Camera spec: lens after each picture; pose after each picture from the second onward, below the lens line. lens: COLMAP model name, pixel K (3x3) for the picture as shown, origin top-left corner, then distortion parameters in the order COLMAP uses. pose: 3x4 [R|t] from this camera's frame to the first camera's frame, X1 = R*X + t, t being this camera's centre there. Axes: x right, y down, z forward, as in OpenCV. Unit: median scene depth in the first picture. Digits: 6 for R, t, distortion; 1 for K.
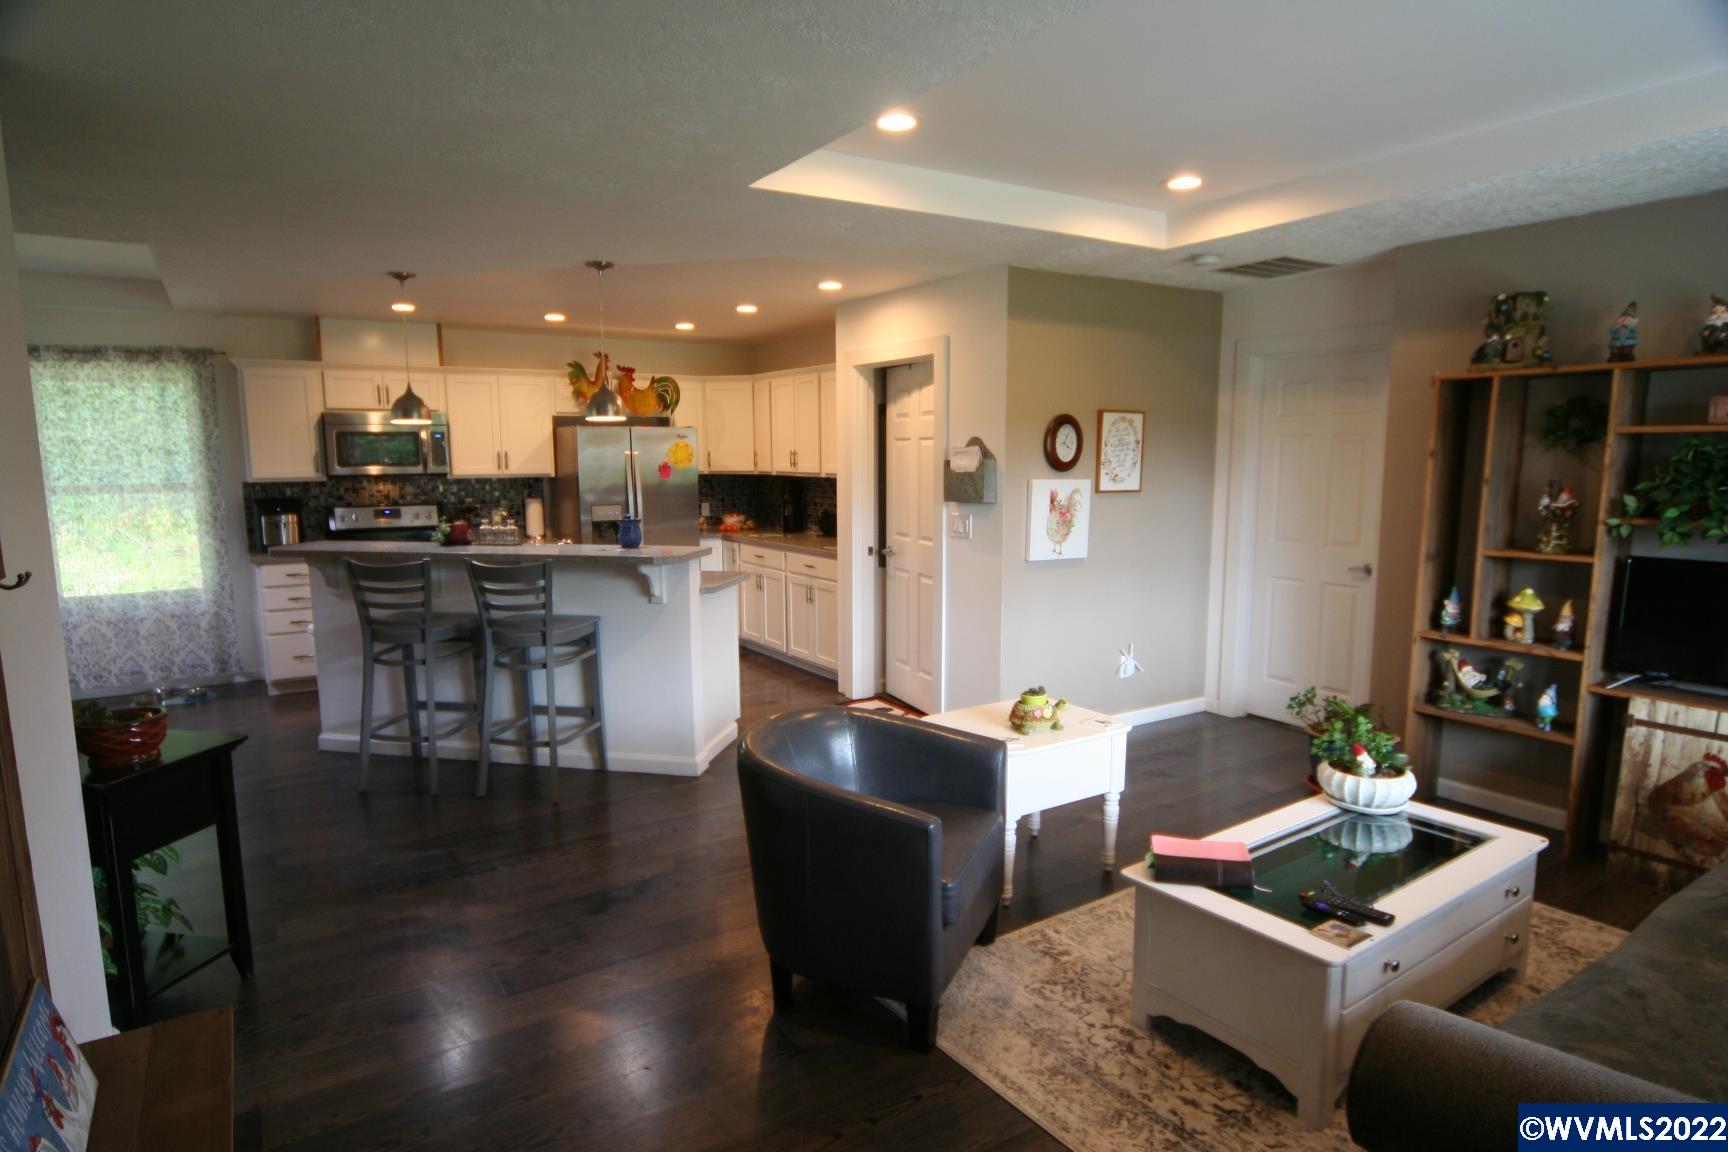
lens RADIAL K [[956.2, 0, 865.3], [0, 956.2, 580.6], [0, 0, 1]] dist [-0.015866, -0.000965]
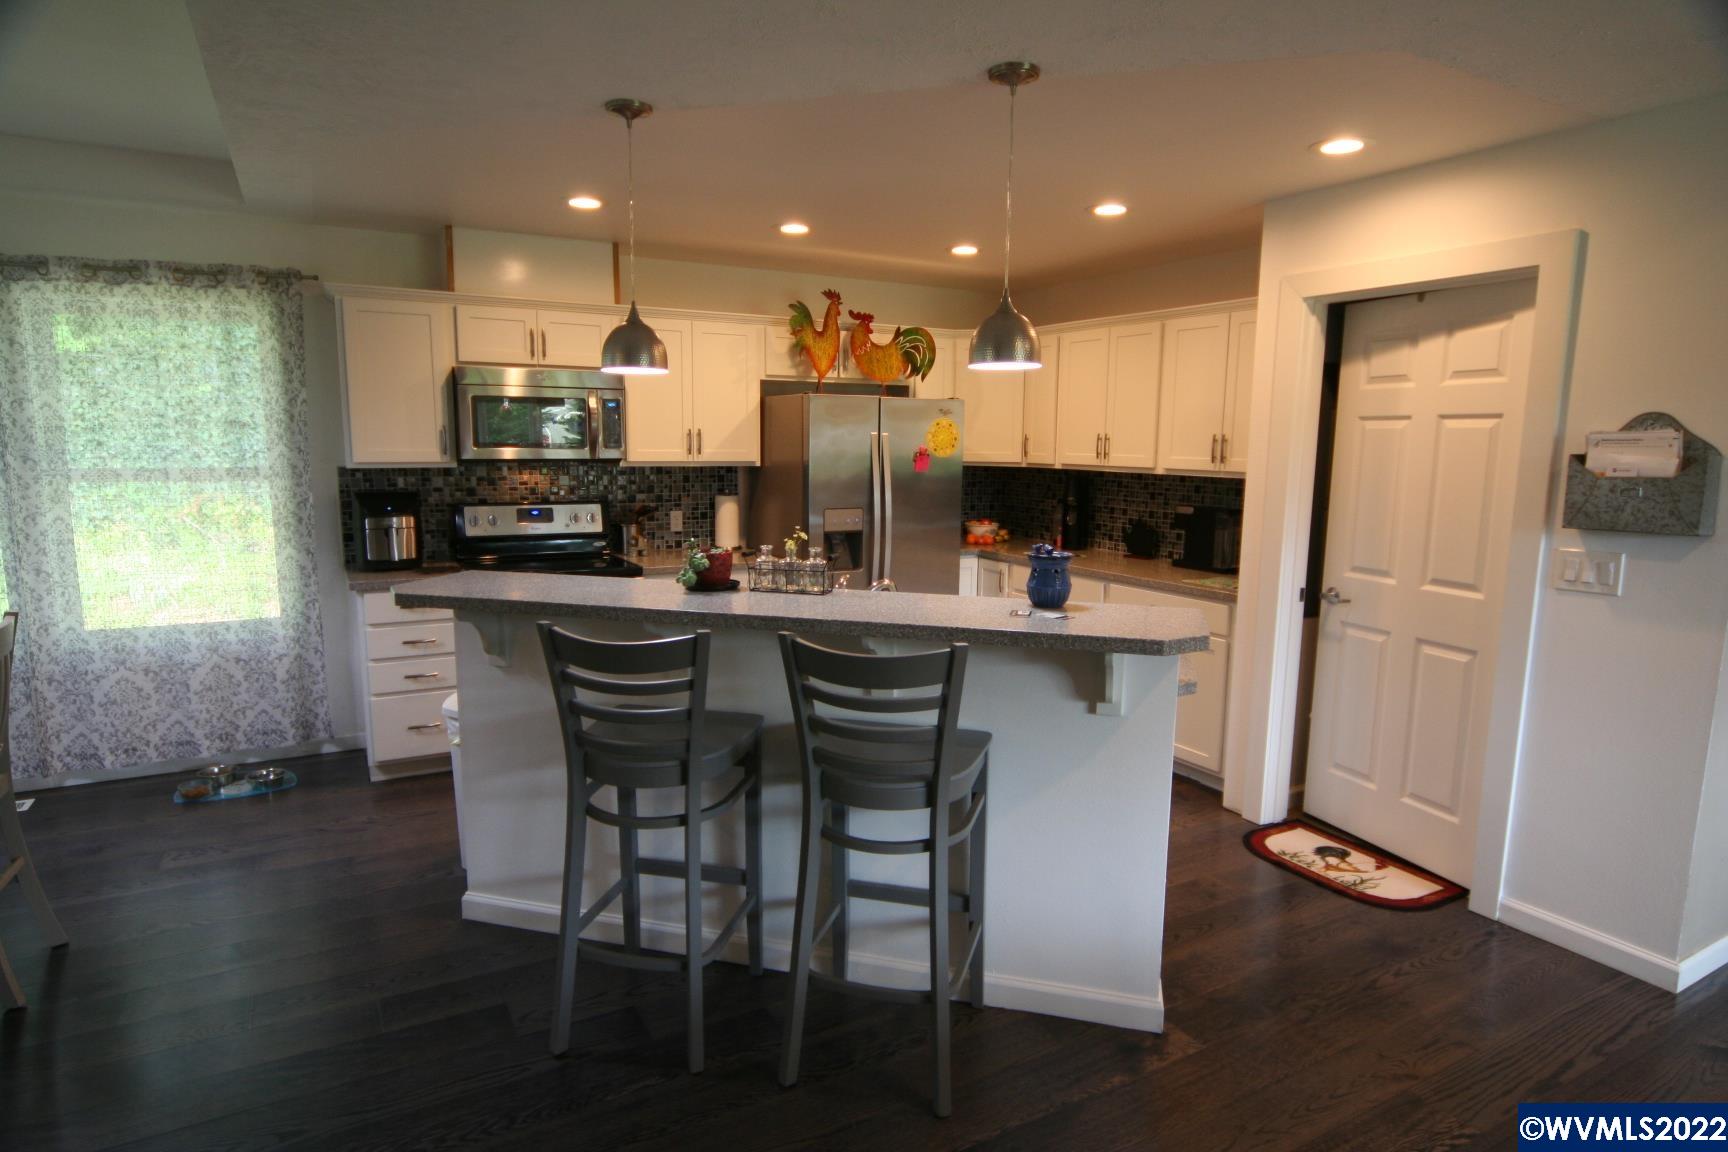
lens RADIAL K [[956.2, 0, 861.6], [0, 956.2, 579.2], [0, 0, 1]] dist [-0.015866, -0.000965]
pose [[0.997796, 0.023869, -0.061910, -0.240965], [-0.023199, 0.999665, 0.011512, -0.040814], [0.062164, -0.010050, 0.998015, 0.346032]]
